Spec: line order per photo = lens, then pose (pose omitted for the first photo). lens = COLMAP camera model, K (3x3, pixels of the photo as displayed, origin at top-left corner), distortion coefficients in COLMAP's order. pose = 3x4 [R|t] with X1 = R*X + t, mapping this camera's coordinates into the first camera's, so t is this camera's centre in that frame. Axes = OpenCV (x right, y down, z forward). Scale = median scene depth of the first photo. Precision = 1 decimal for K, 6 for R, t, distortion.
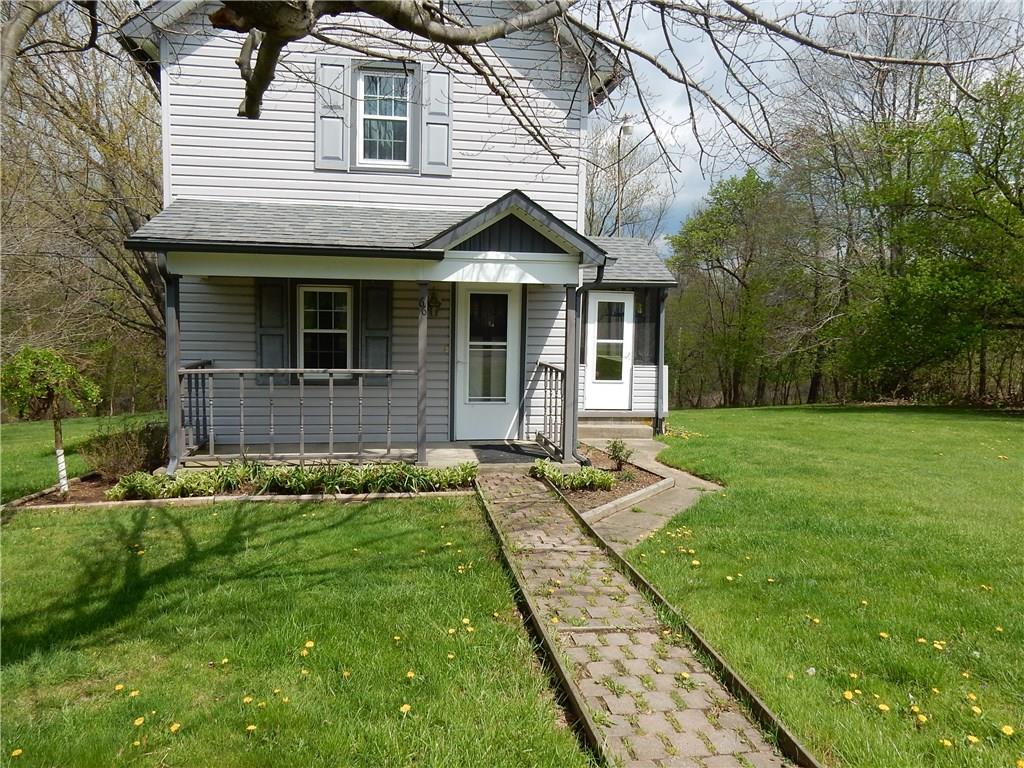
lens RADIAL K [[758.2, 0, 508.4], [0, 758.2, 384.9], [0, 0, 1]] dist [-0.007403, -0.000255]
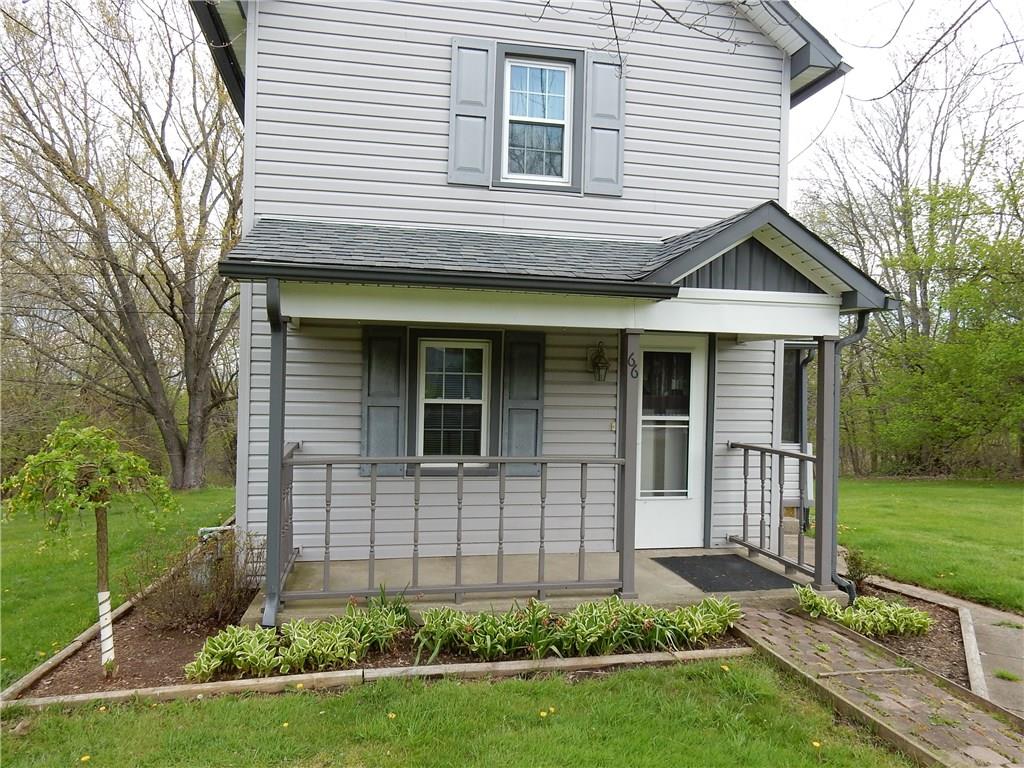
lens RADIAL K [[758.2, 0, 511.7], [0, 758.2, 382.6], [0, 0, 1]] dist [-0.007403, -0.000255]
pose [[0.999018, 0.001039, 0.044291, -0.222048], [0.003336, 0.995123, -0.098585, -0.016947], [-0.044177, 0.098636, 0.994143, 0.274623]]
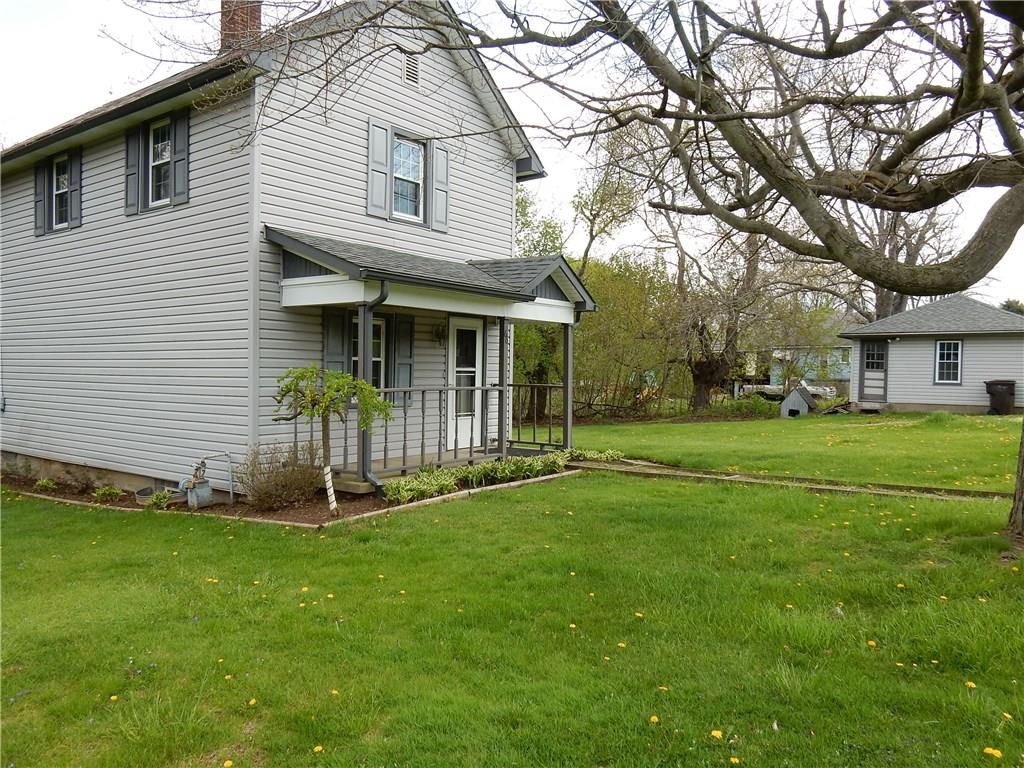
lens RADIAL K [[758.2, 0, 510.2], [0, 758.2, 382.6], [0, 0, 1]] dist [-0.007403, -0.000255]
pose [[0.722928, -0.021261, 0.690596, -0.871195], [0.070372, 0.996594, -0.042984, 0.026599], [-0.687330, 0.079673, 0.721963, 0.061407]]
